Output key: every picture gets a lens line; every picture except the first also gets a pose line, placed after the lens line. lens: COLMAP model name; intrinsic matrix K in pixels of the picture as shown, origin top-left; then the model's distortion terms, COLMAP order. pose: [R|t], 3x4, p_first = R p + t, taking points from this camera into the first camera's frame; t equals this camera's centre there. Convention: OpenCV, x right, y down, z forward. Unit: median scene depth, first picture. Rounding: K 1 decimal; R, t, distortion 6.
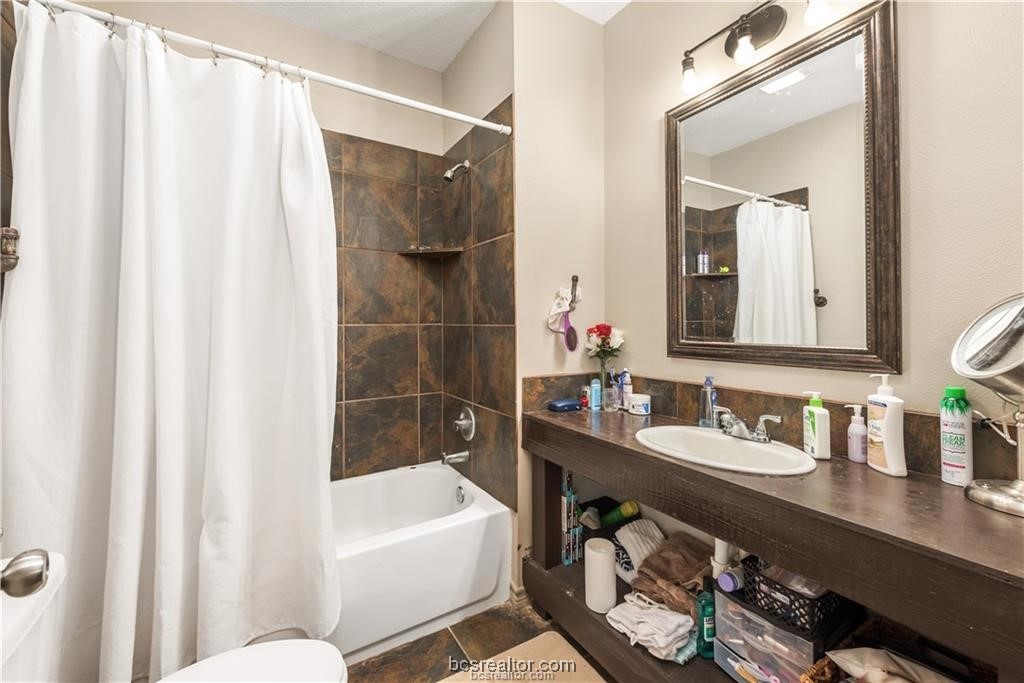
lens RADIAL K [[409.9, 0, 512.3], [0, 409.9, 322.2], [0, 0, 1]] dist [0.000072, 0.000002]
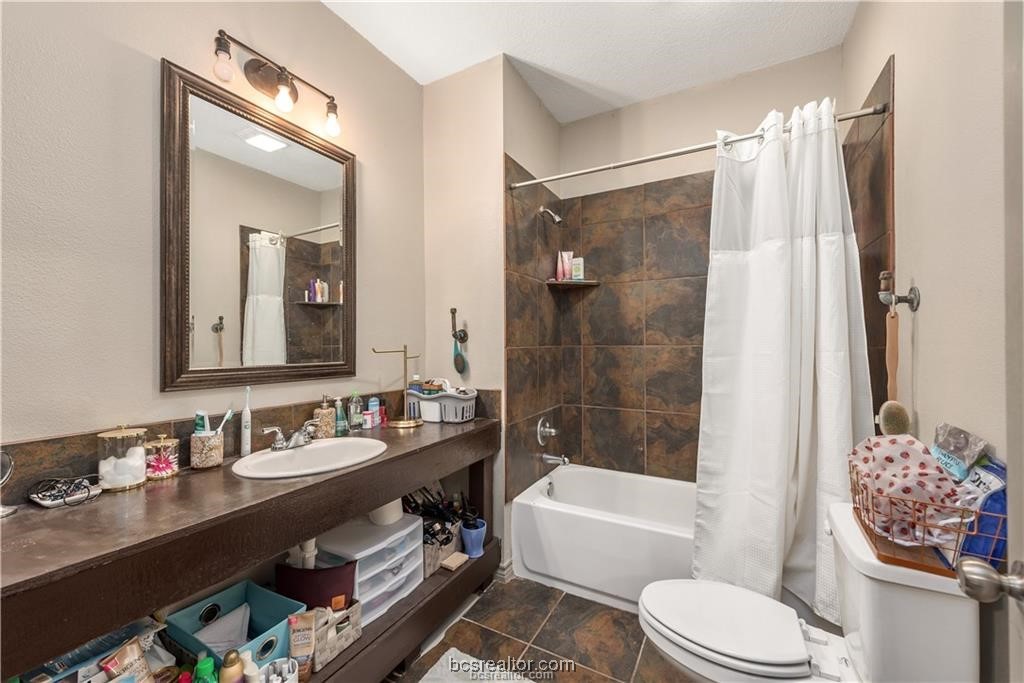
lens RADIAL K [[398.9, 0, 510.6], [0, 398.9, 346.0], [0, 0, 1]] dist [0.001340, 0.000078]
pose [[-0.485379, 0.004425, 0.874293, -0.750638], [-0.003991, 0.999966, -0.007277, 0.007269], [-0.874295, -0.007022, -0.485344, 1.087409]]
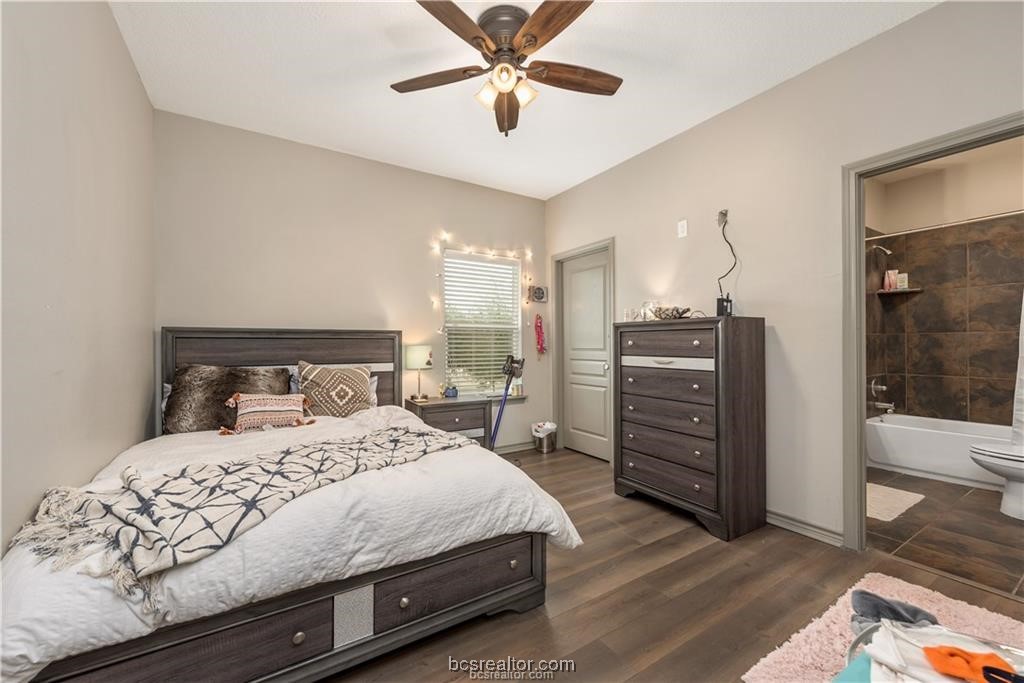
lens RADIAL K [[398.9, 0, 510.6], [0, 398.9, 346.0], [0, 0, 1]] dist [0.001340, 0.000078]
pose [[0.004623, 0.001007, 0.999989, -1.258602], [-0.006517, 0.999978, -0.000977, 0.043188], [-0.999968, -0.006513, 0.004630, 1.682036]]
